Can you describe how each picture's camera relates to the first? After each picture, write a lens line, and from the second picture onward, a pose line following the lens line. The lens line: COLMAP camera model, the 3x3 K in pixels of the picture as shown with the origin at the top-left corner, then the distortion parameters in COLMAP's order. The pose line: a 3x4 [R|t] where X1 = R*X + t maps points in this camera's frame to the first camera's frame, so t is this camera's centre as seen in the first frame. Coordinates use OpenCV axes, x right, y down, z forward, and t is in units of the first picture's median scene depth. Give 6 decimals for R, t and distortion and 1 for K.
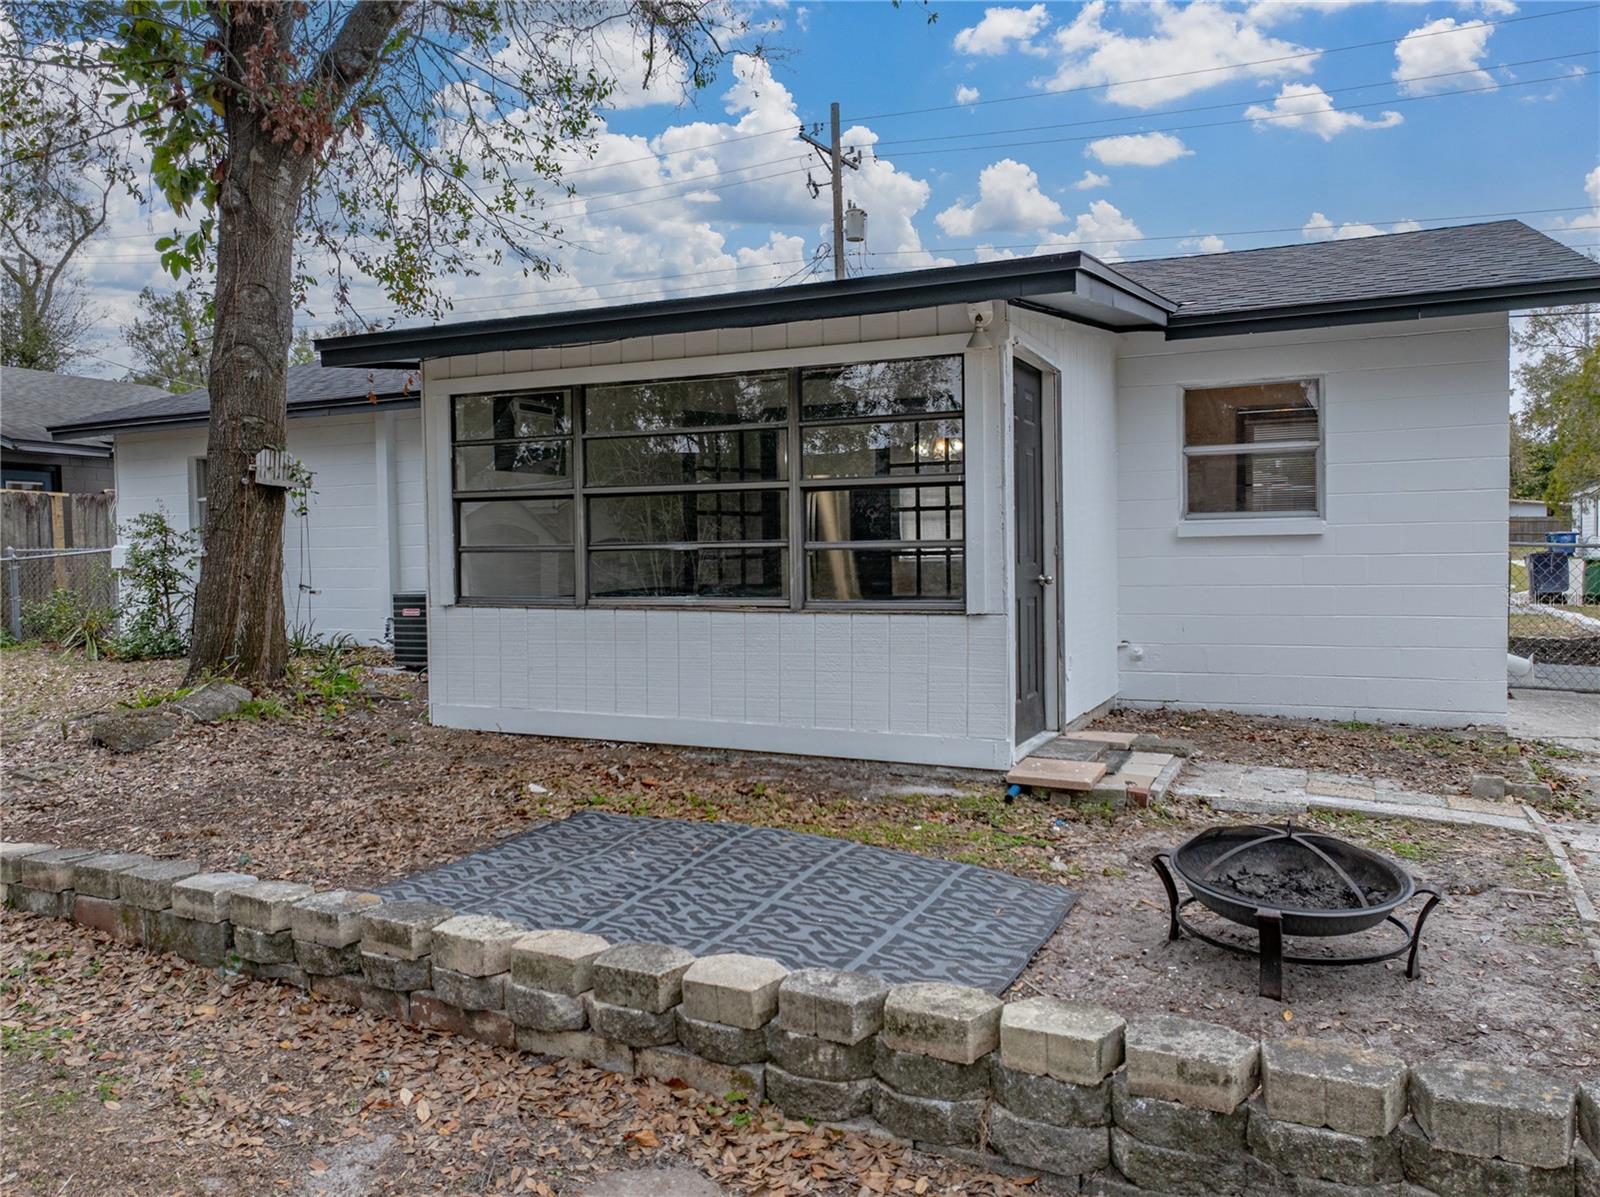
lens RADIAL K [[1141.8, 0, 800.0], [0, 1141.8, 598.5], [0, 0, 1]] dist [-0.057005, 0.072050]
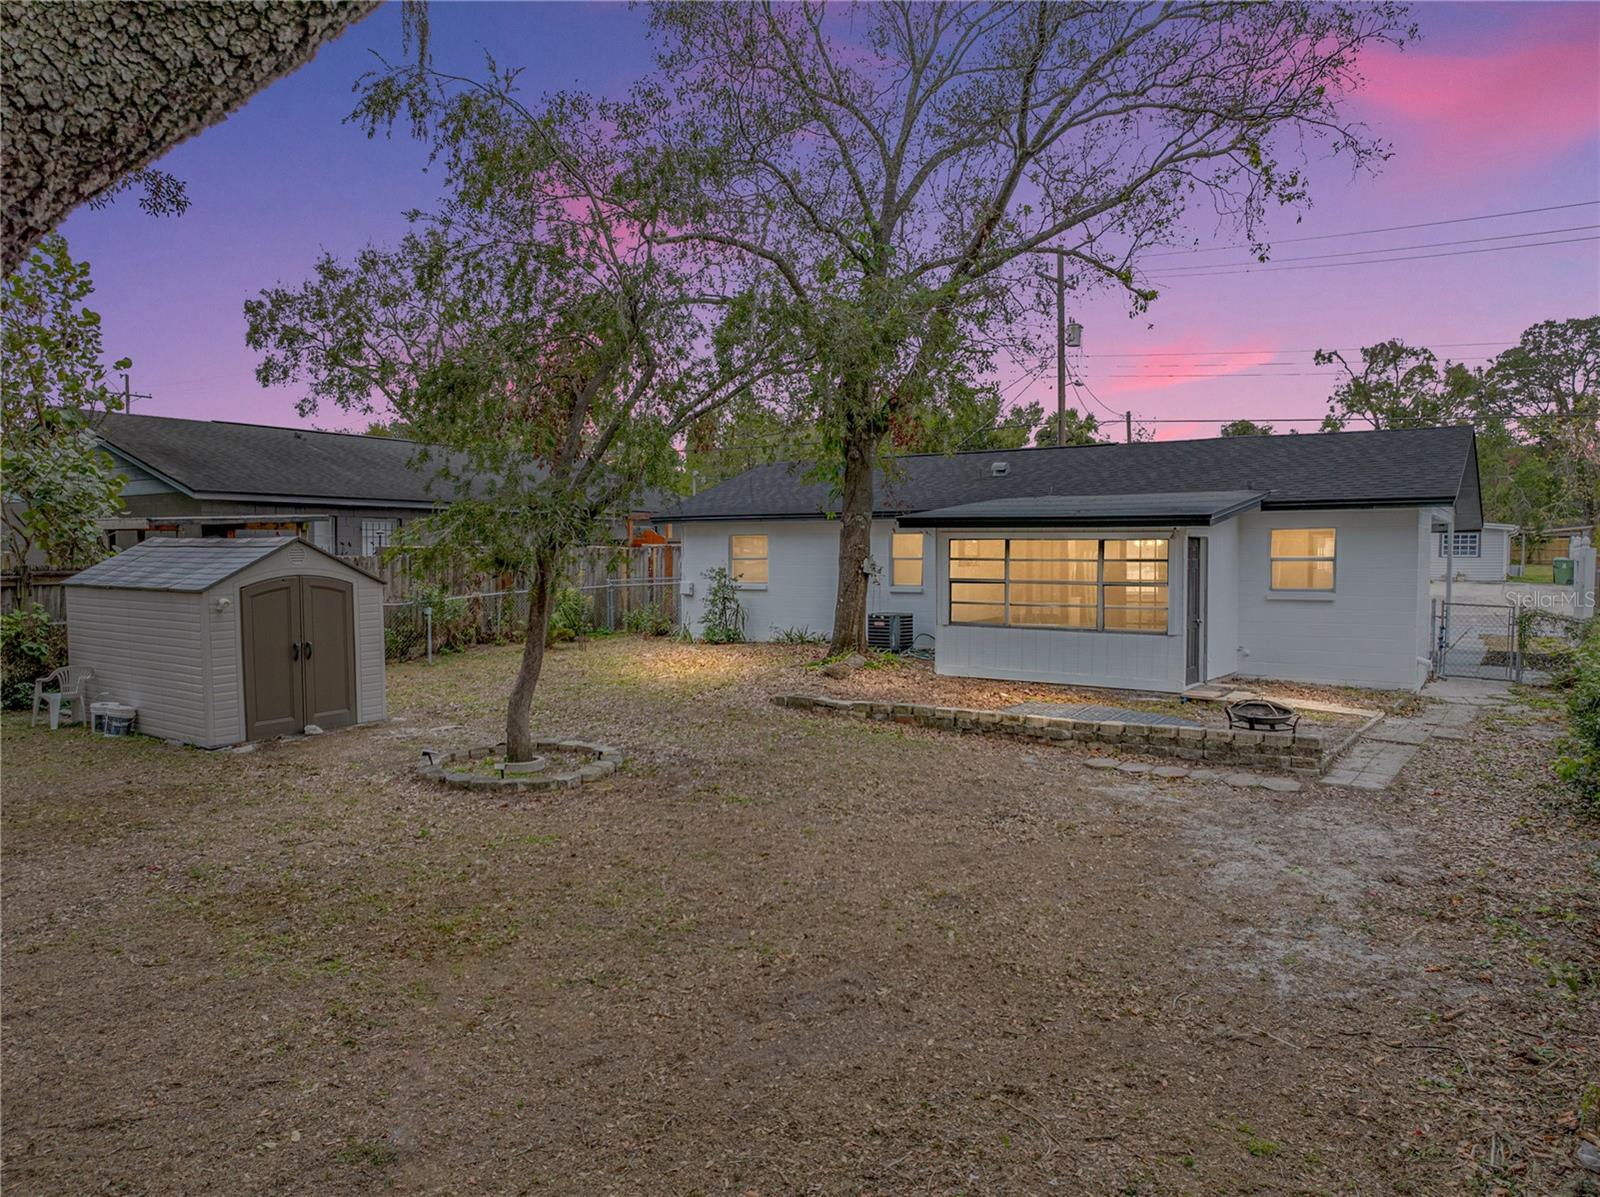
lens RADIAL K [[1141.8, 0, 800.0], [0, 1141.8, 598.5], [0, 0, 1]] dist [-0.057005, 0.072050]
pose [[0.988858, 0.021151, -0.147351, -0.457177], [-0.021058, 0.999776, 0.002195, -0.085686], [0.147364, 0.000932, 0.989082, -2.550569]]
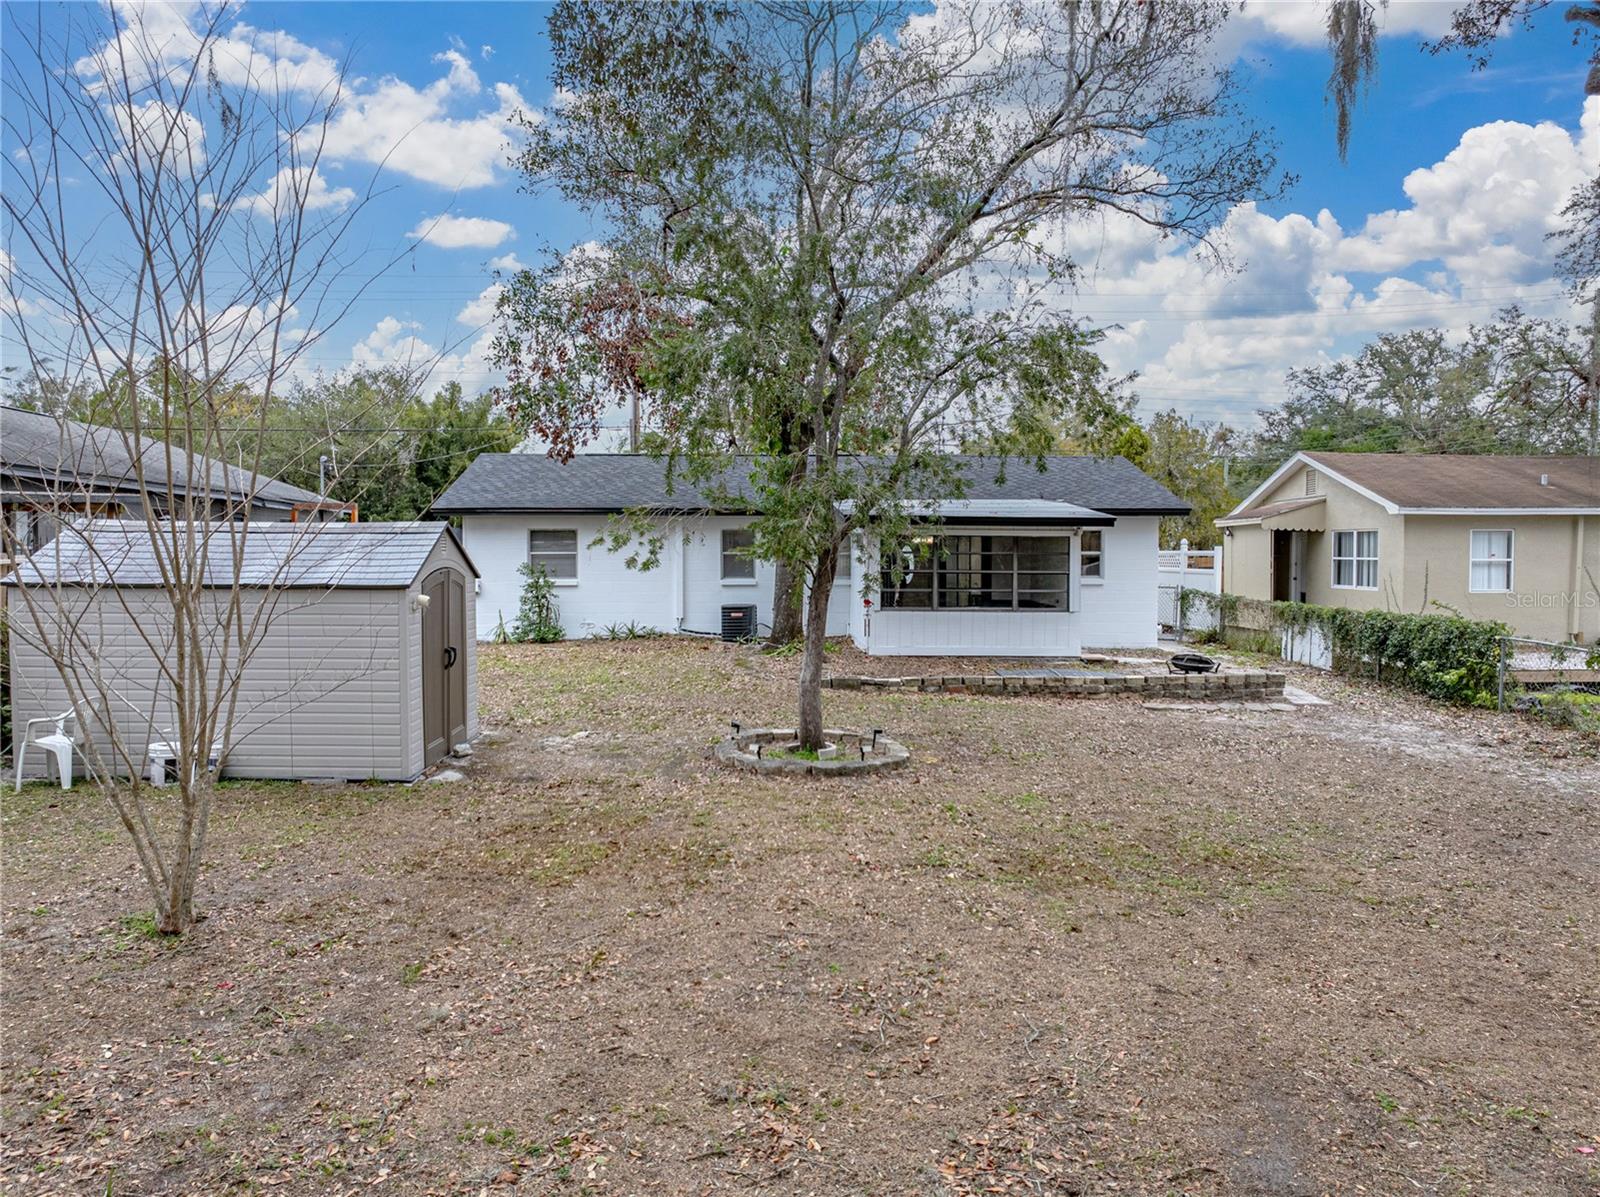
lens RADIAL K [[1141.8, 0, 800.0], [0, 1141.8, 598.5], [0, 0, 1]] dist [-0.057005, 0.072050]
pose [[0.890776, -0.002705, 0.454434, -3.044298], [0.005551, 0.999972, -0.004930, -0.017011], [-0.454408, 0.006914, 0.890767, -2.386503]]
